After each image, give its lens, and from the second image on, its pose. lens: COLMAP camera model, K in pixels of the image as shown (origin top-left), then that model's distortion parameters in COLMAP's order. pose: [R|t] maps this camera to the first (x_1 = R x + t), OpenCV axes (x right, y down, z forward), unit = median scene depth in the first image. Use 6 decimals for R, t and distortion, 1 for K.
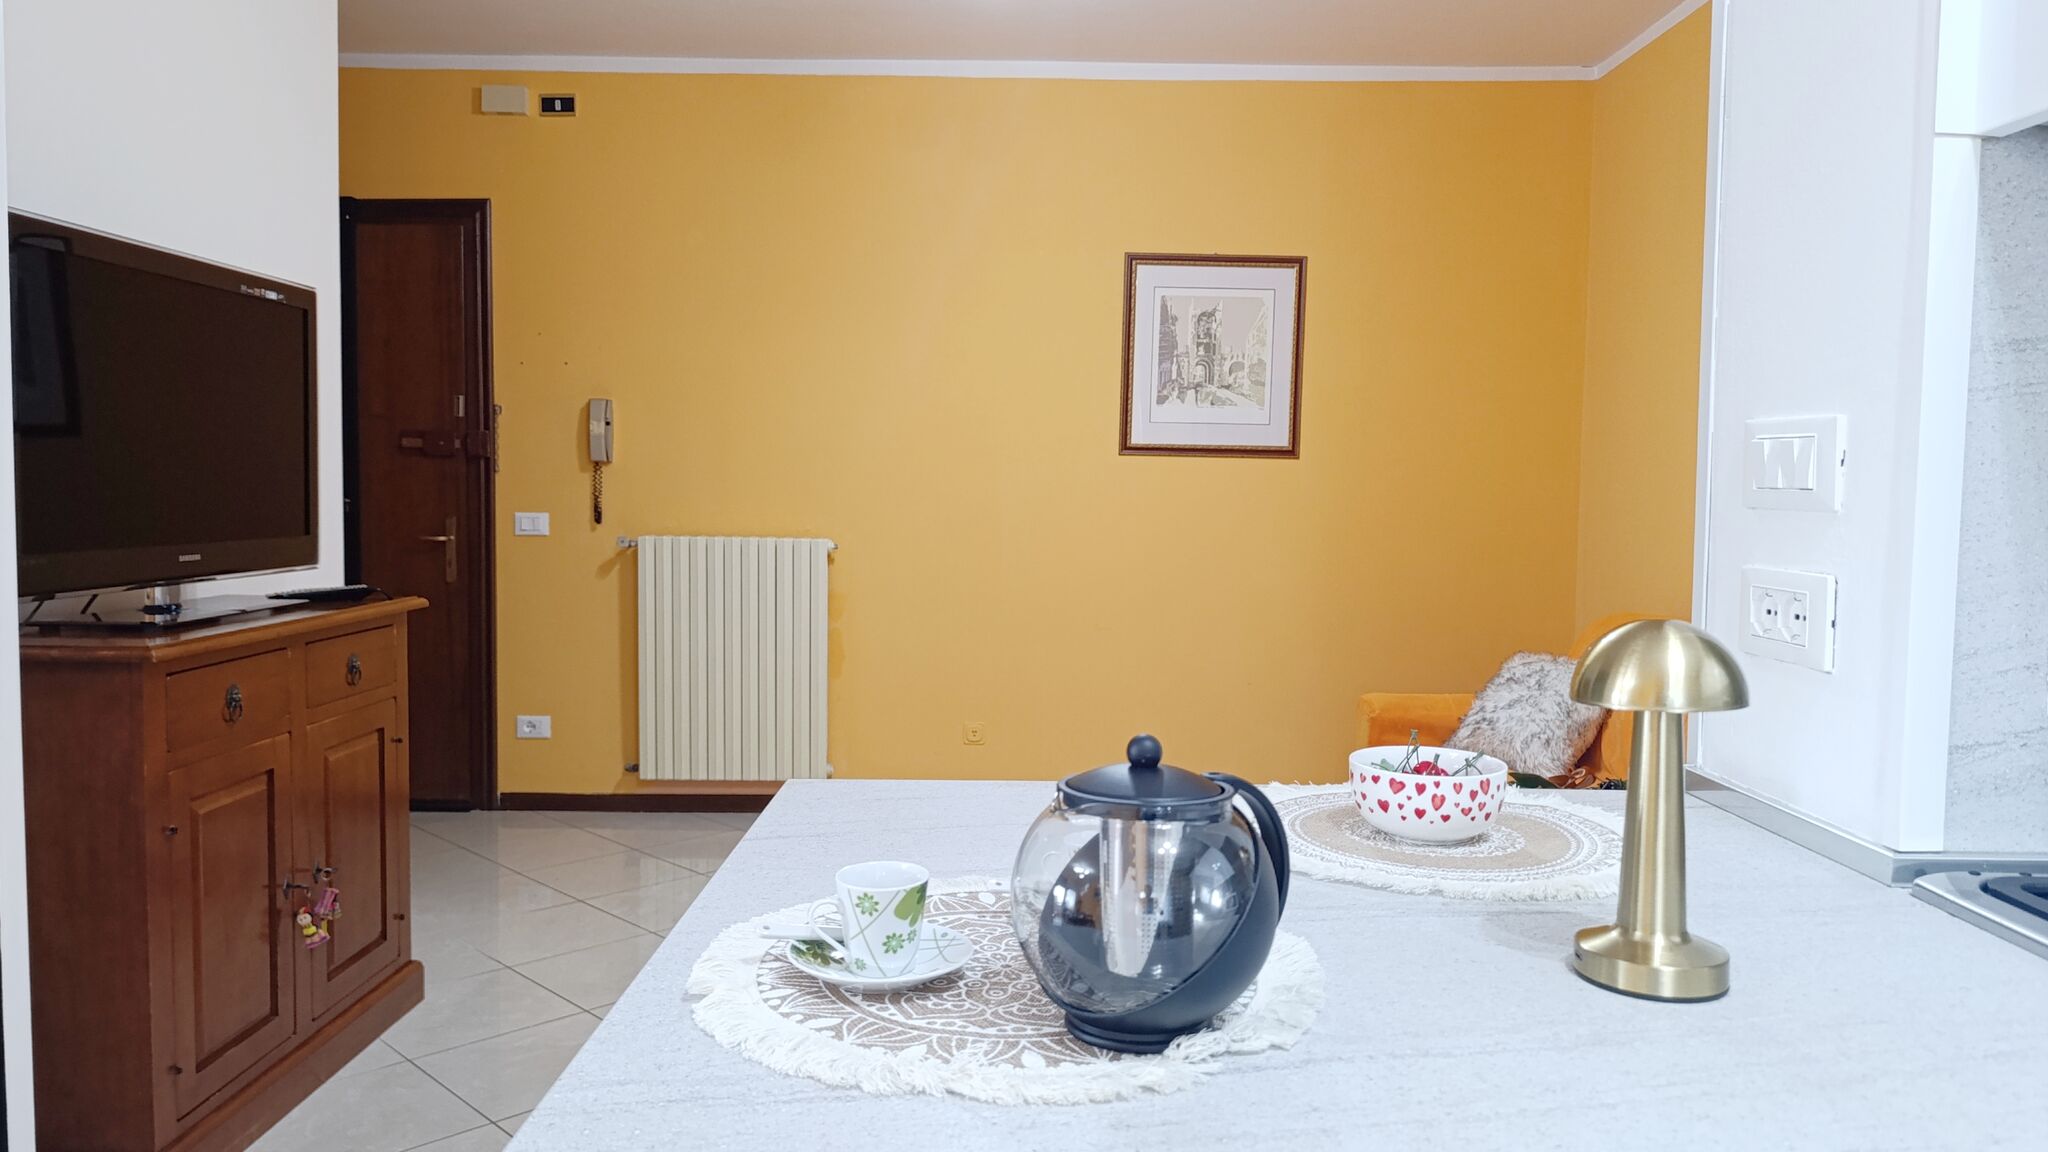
lens RADIAL K [[1418.3, 0, 1033.3], [0, 1418.3, 573.1], [0, 0, 1]] dist [0.058279, -0.063393]
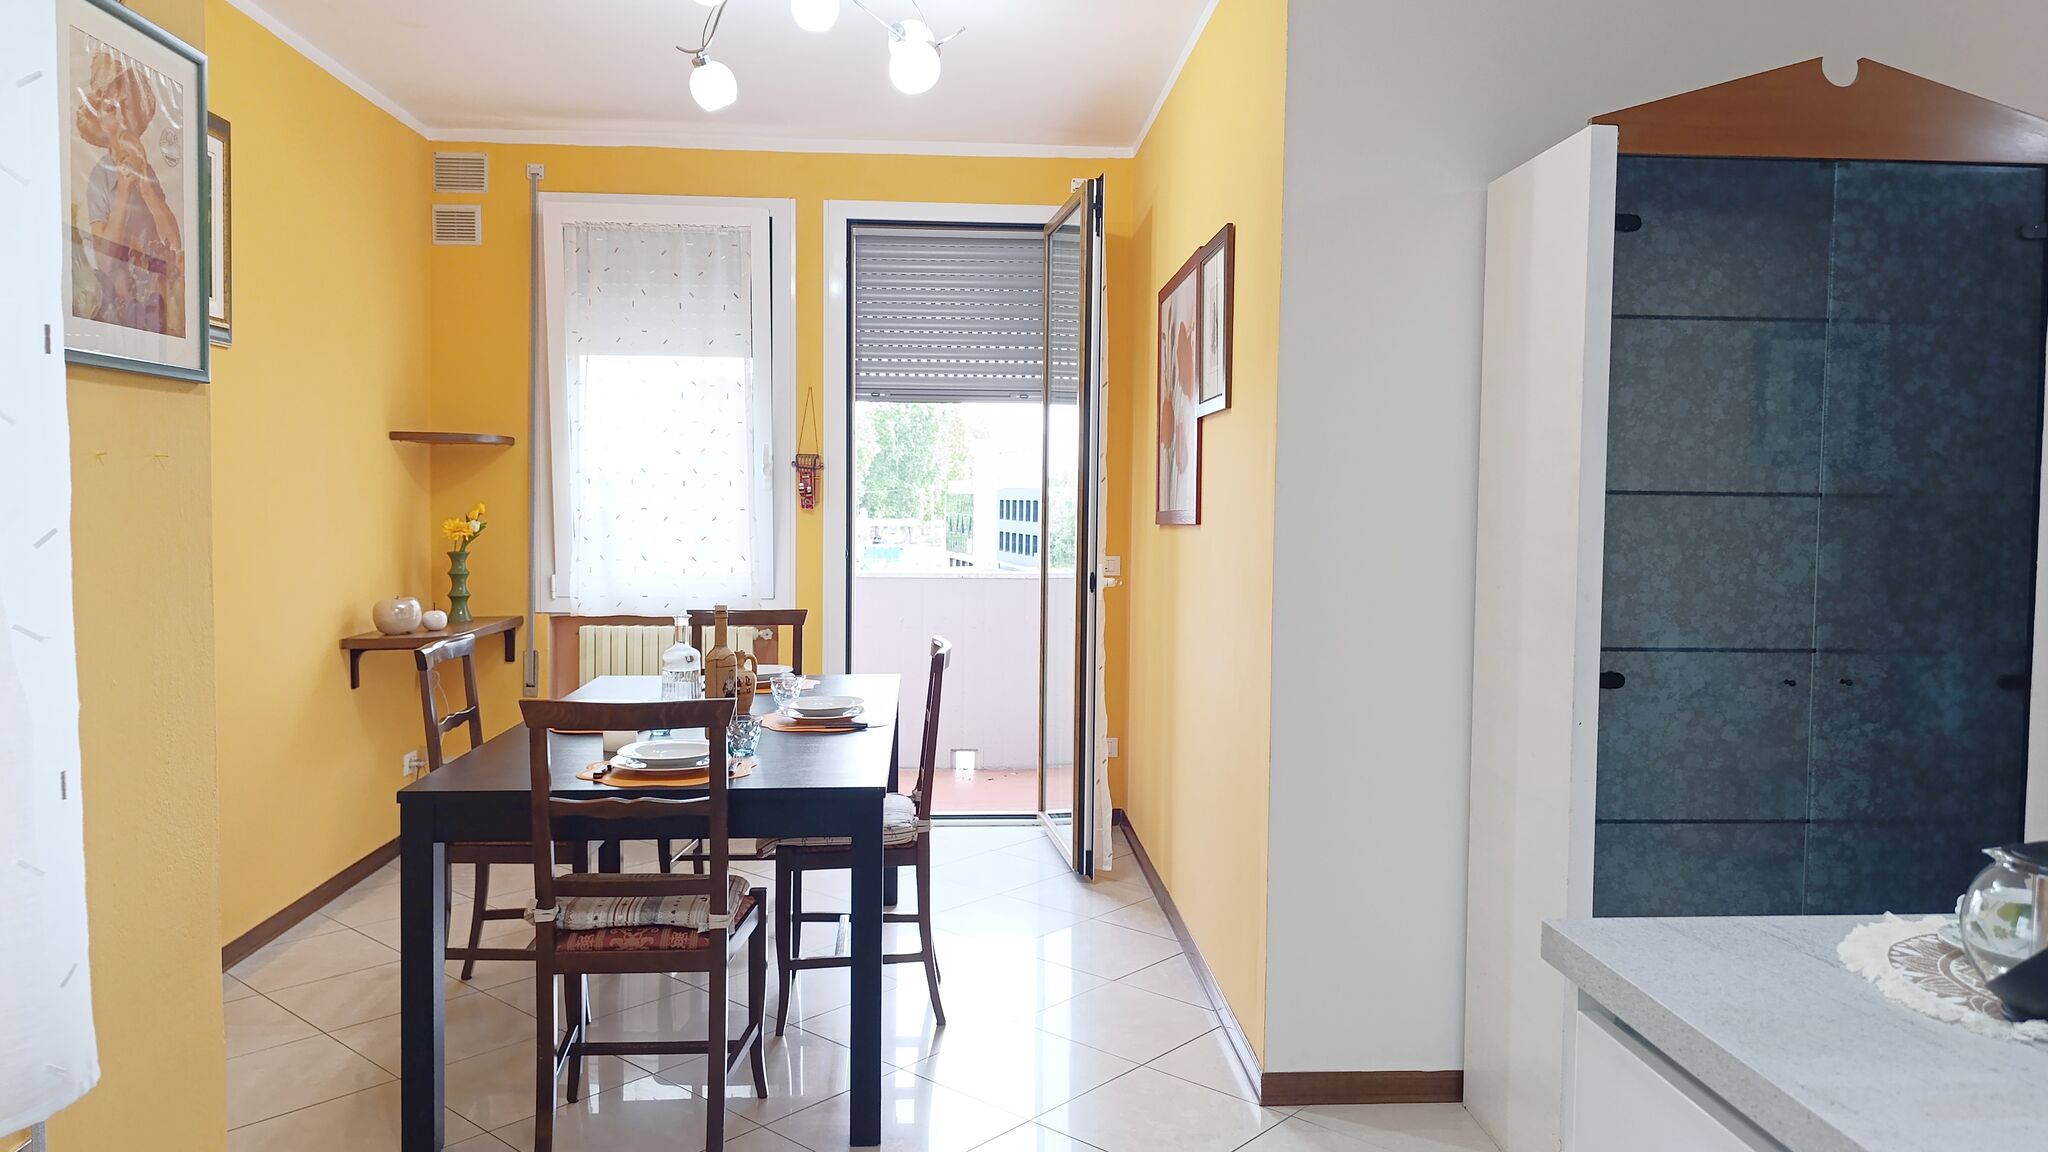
lens RADIAL K [[1418.3, 0, 1029.6], [0, 1418.3, 565.3], [0, 0, 1]] dist [0.058279, -0.063393]
pose [[0.071501, 0.039172, -0.996671, 0.244938], [-0.073859, 0.996693, 0.033874, -0.020303], [0.994702, 0.071191, 0.074158, -0.031784]]
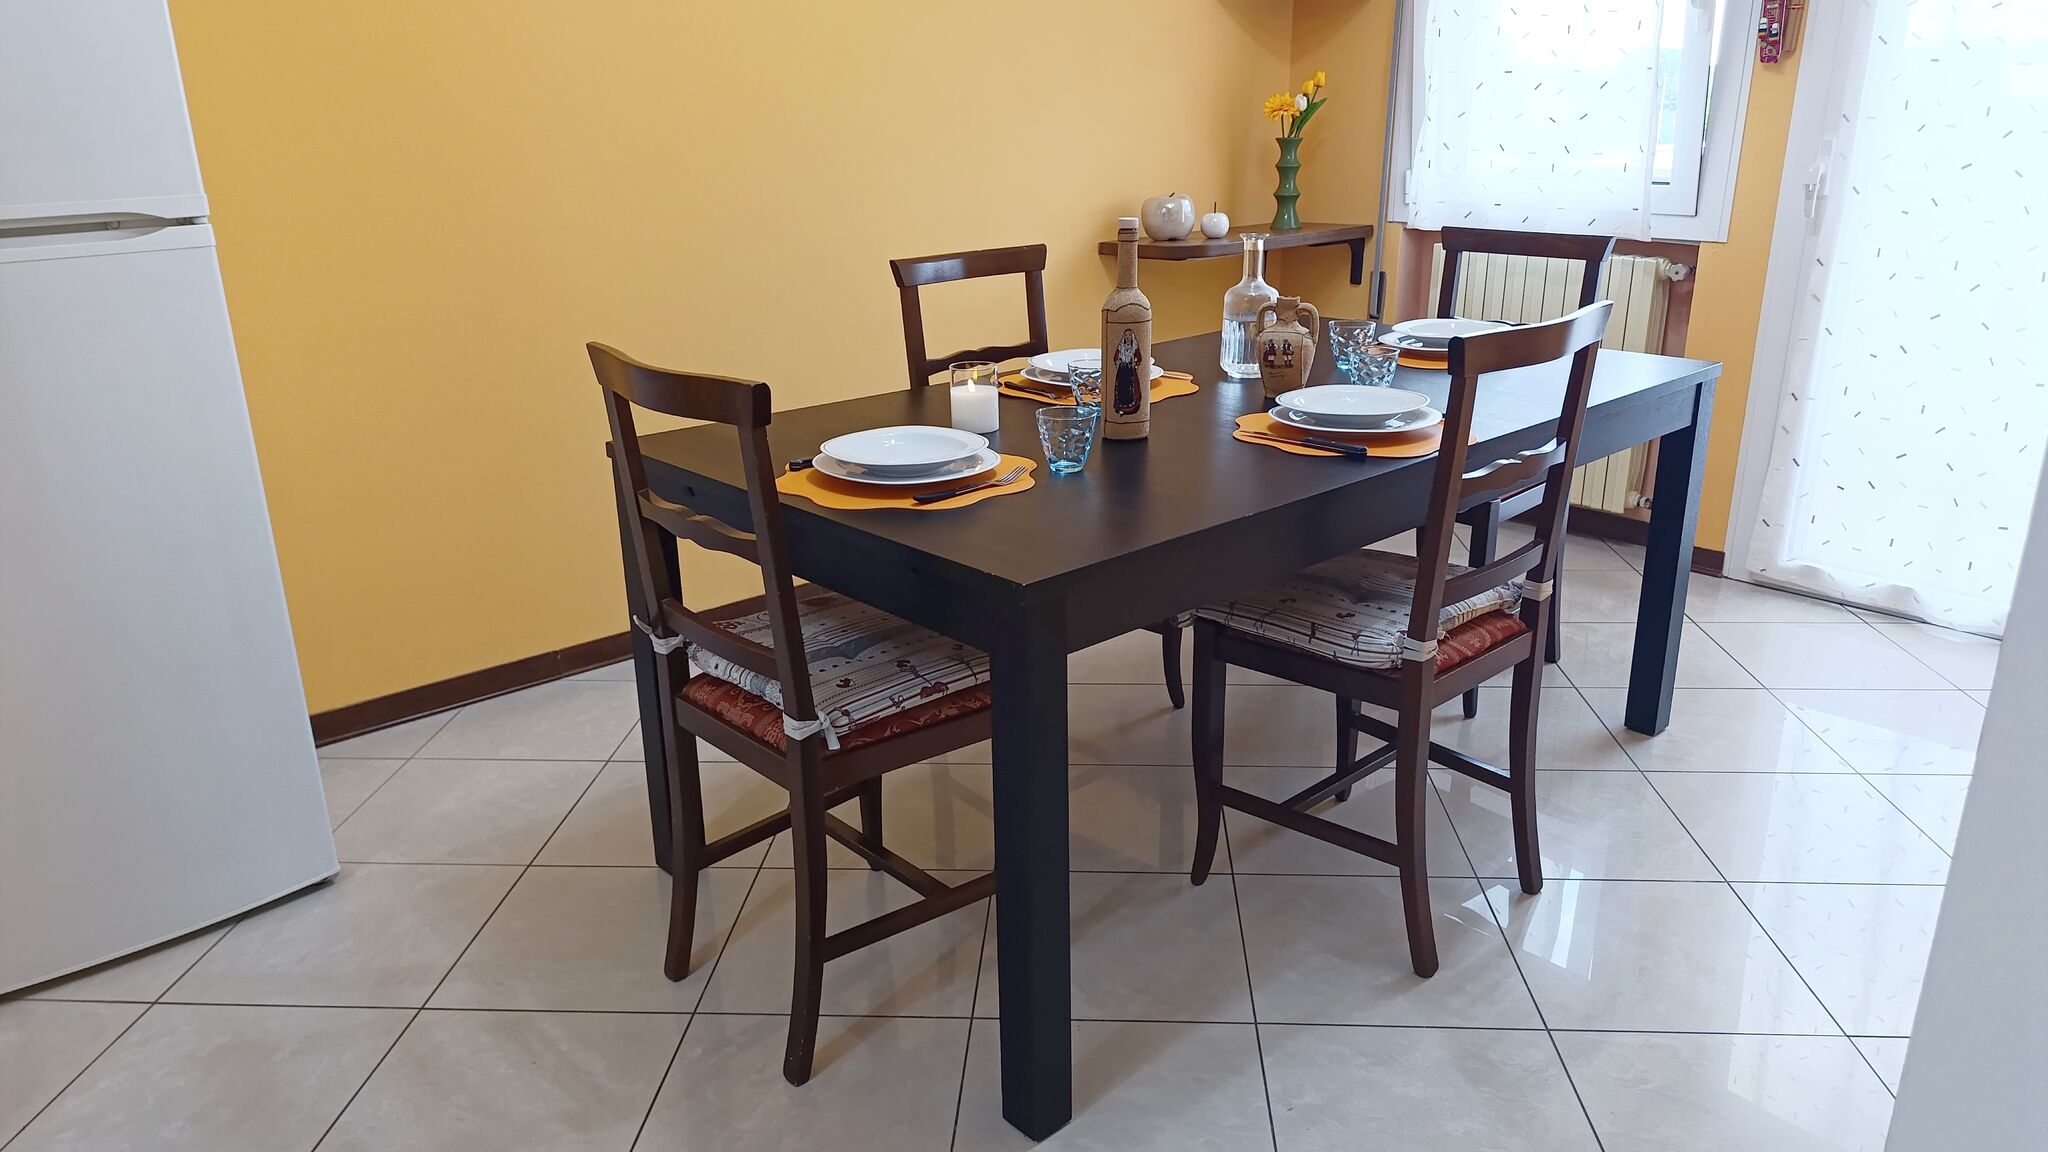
lens RADIAL K [[1418.3, 0, 1039.8], [0, 1418.3, 572.3], [0, 0, 1]] dist [0.058279, -0.063393]
pose [[-0.737561, 0.214646, -0.640259, -0.173535], [-0.037917, 0.933477, 0.356626, -0.017914], [0.674215, 0.287310, -0.680358, 0.186768]]
